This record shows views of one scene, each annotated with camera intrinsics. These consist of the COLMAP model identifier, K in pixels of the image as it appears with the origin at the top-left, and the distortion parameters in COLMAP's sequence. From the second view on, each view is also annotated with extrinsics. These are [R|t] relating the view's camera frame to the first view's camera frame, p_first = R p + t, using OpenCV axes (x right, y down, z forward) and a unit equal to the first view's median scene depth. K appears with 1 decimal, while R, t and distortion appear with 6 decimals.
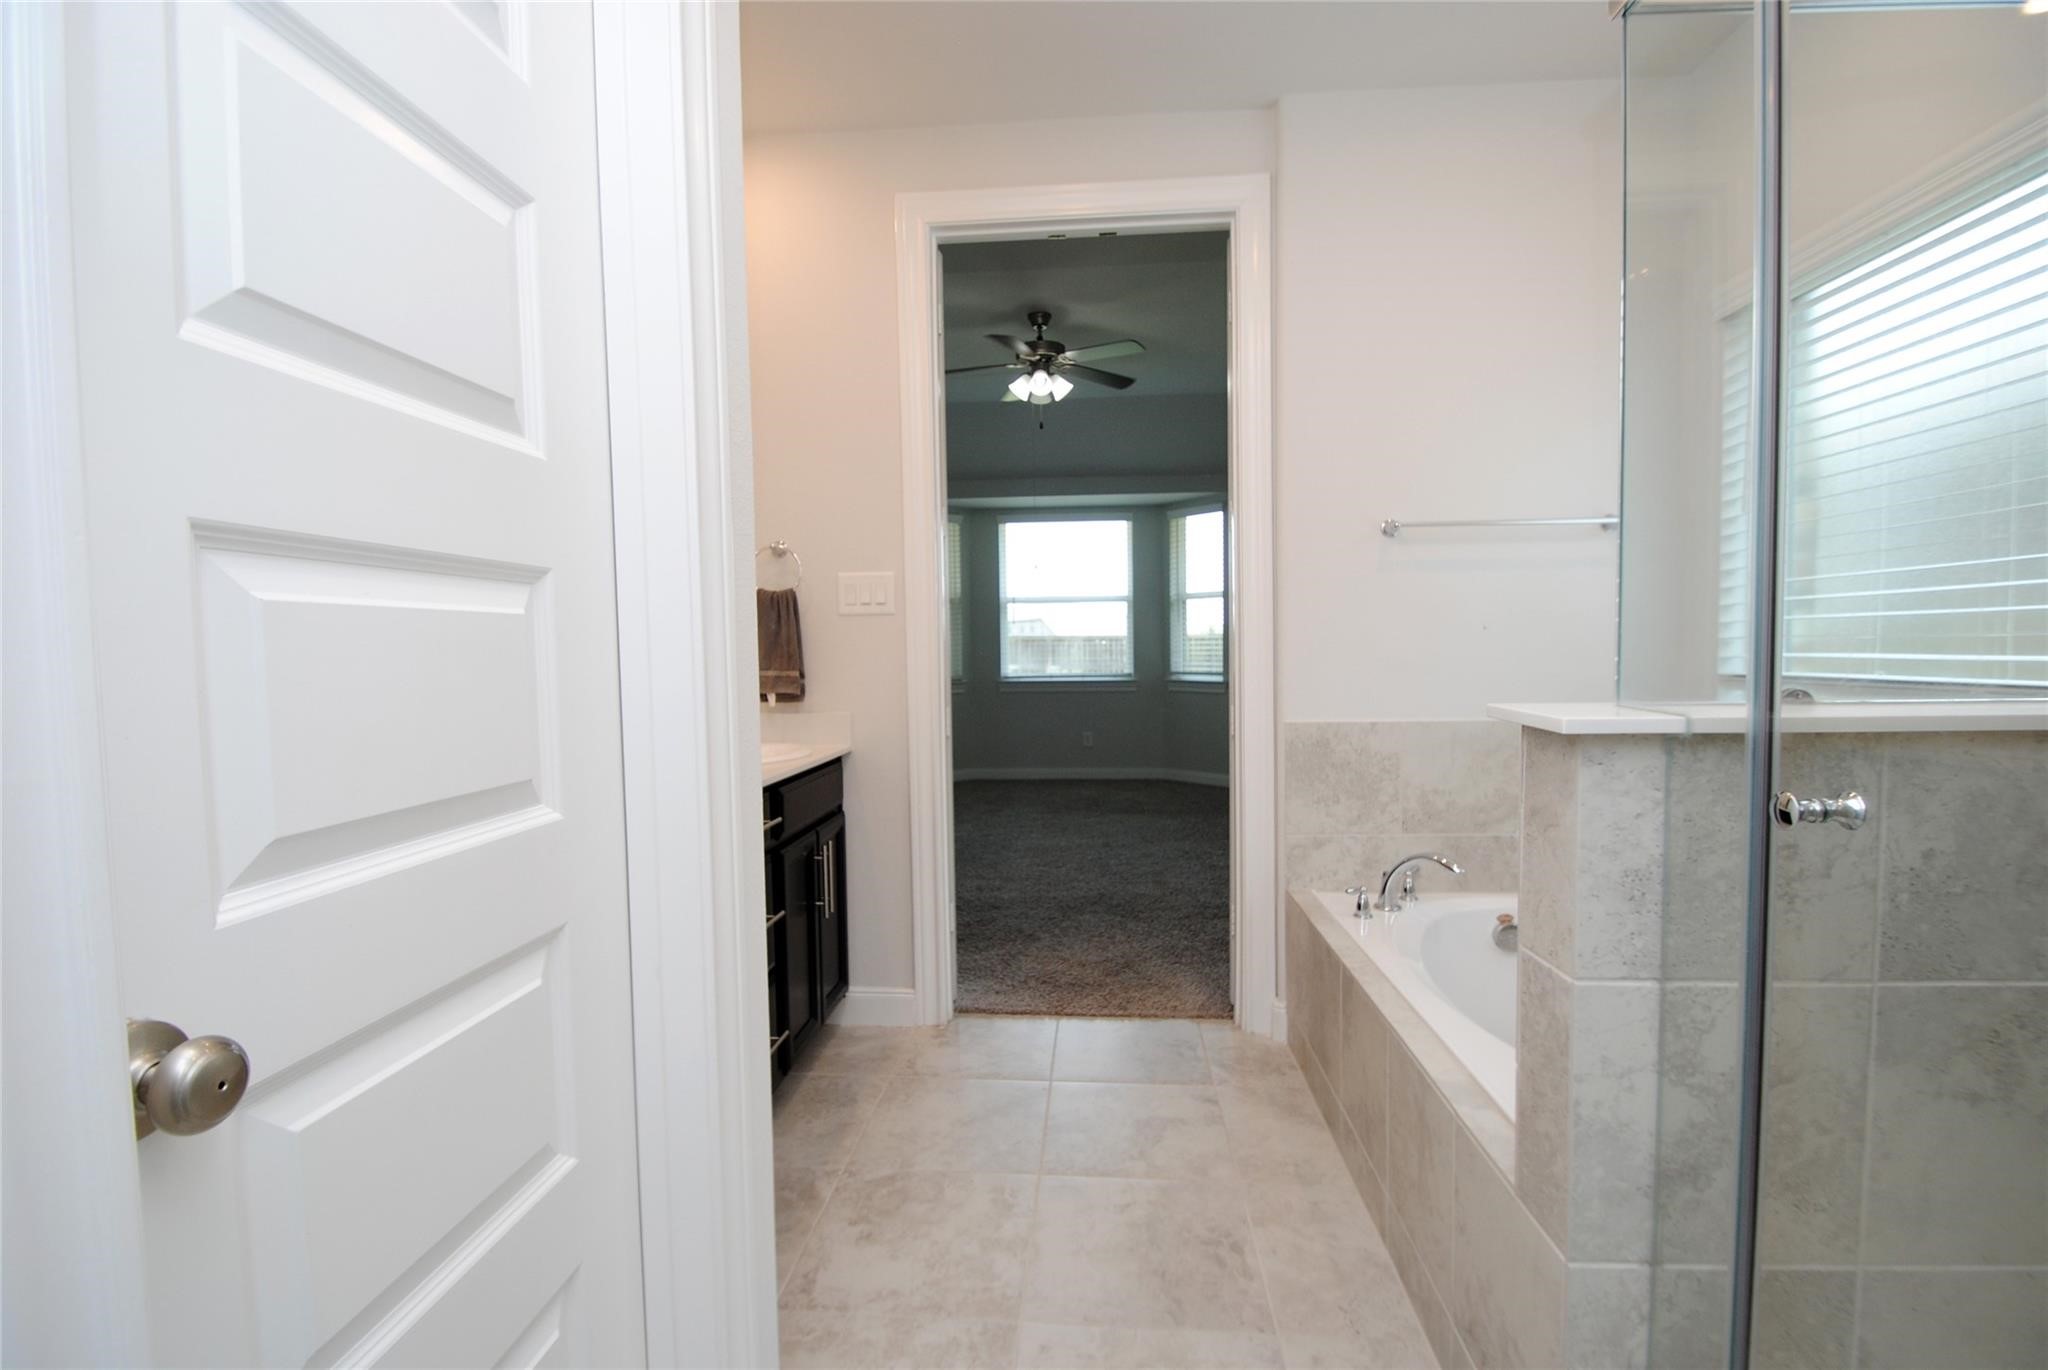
lens RADIAL K [[899.6, 0, 1036.1], [0, 899.6, 694.0], [0, 0, 1]] dist [0.010813, -0.016819]
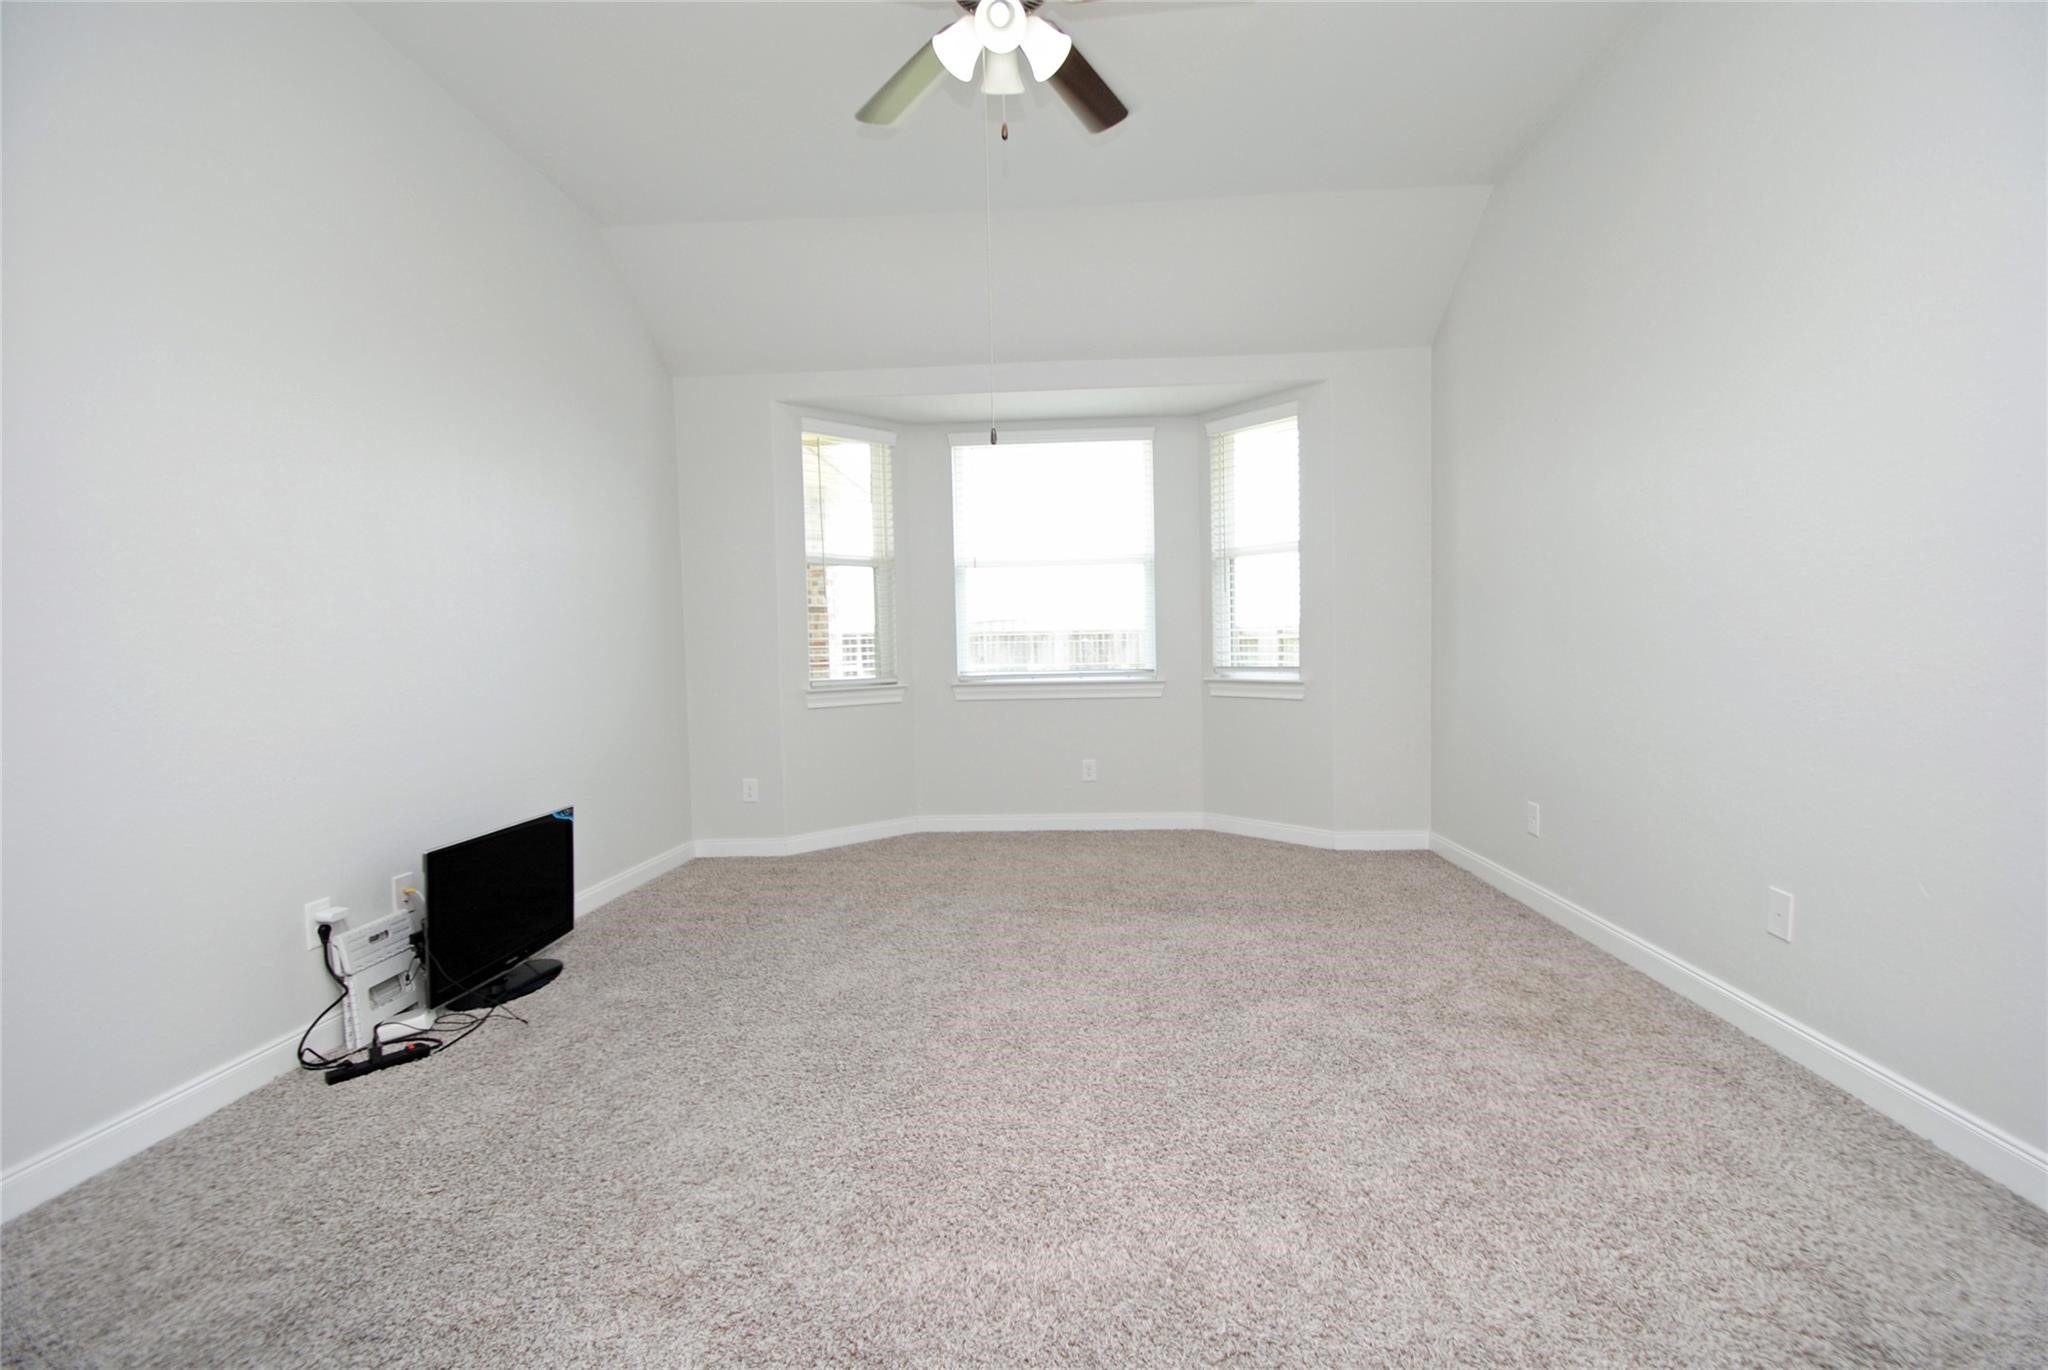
lens RADIAL K [[899.6, 0, 1036.1], [0, 899.6, 694.0], [0, 0, 1]] dist [0.010813, -0.016819]
pose [[0.999743, -0.012747, 0.018728, 0.017316], [0.012776, 0.999917, -0.001442, -0.013986], [-0.018708, 0.001681, 0.999824, 0.838051]]
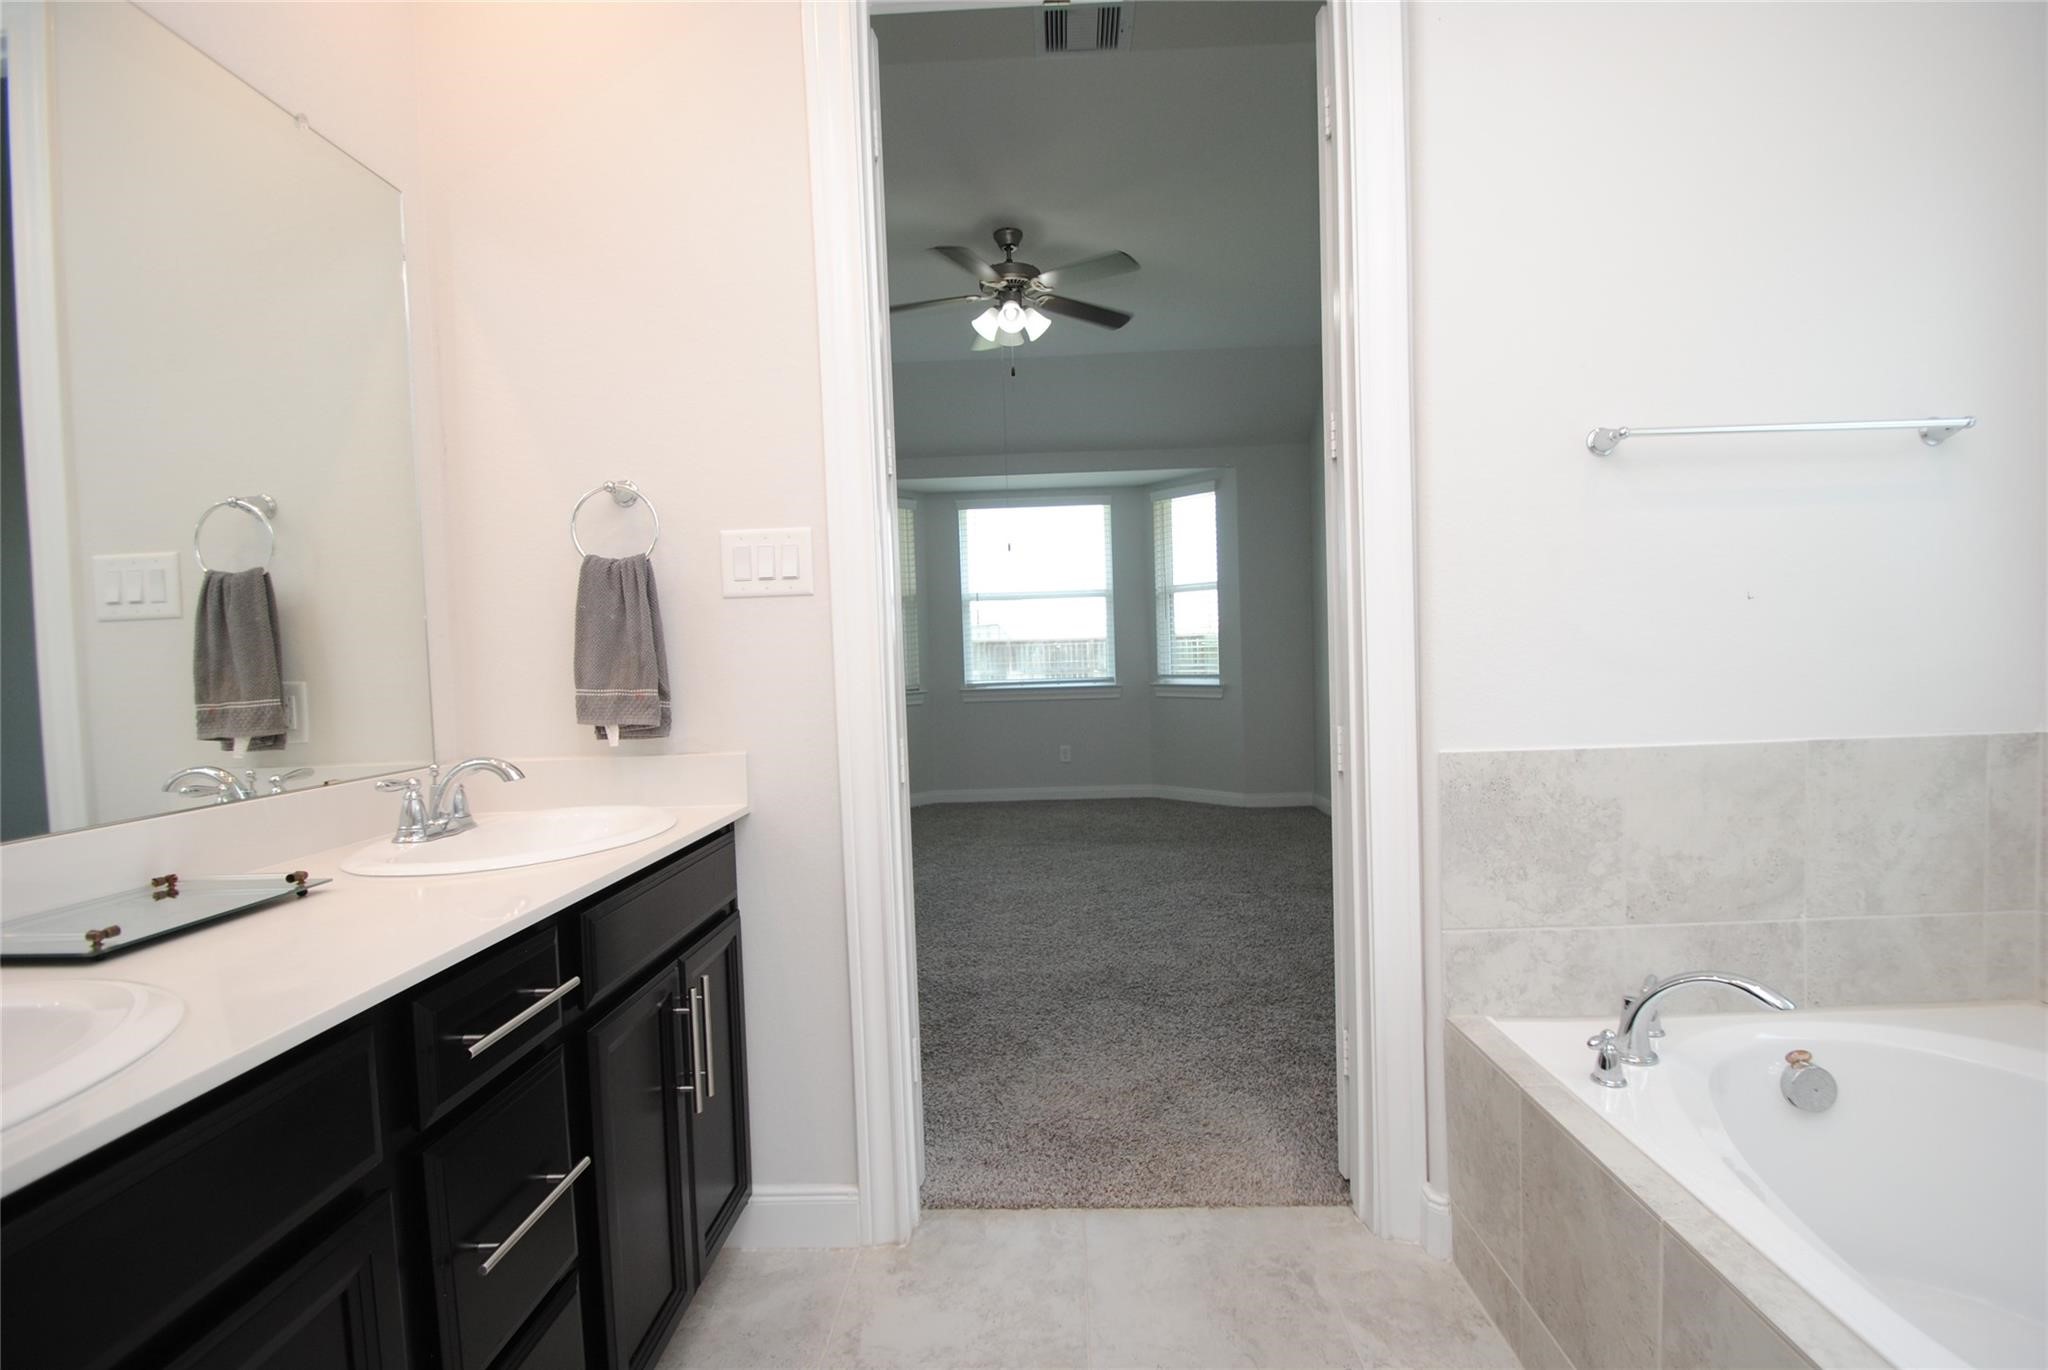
lens RADIAL K [[899.6, 0, 1036.1], [0, 899.6, 694.0], [0, 0, 1]] dist [0.010813, -0.016819]
pose [[0.998616, -0.022084, 0.047737, -0.028348], [0.022352, 0.999737, -0.005067, -0.010554], [-0.047613, 0.006127, 0.998847, 0.310786]]
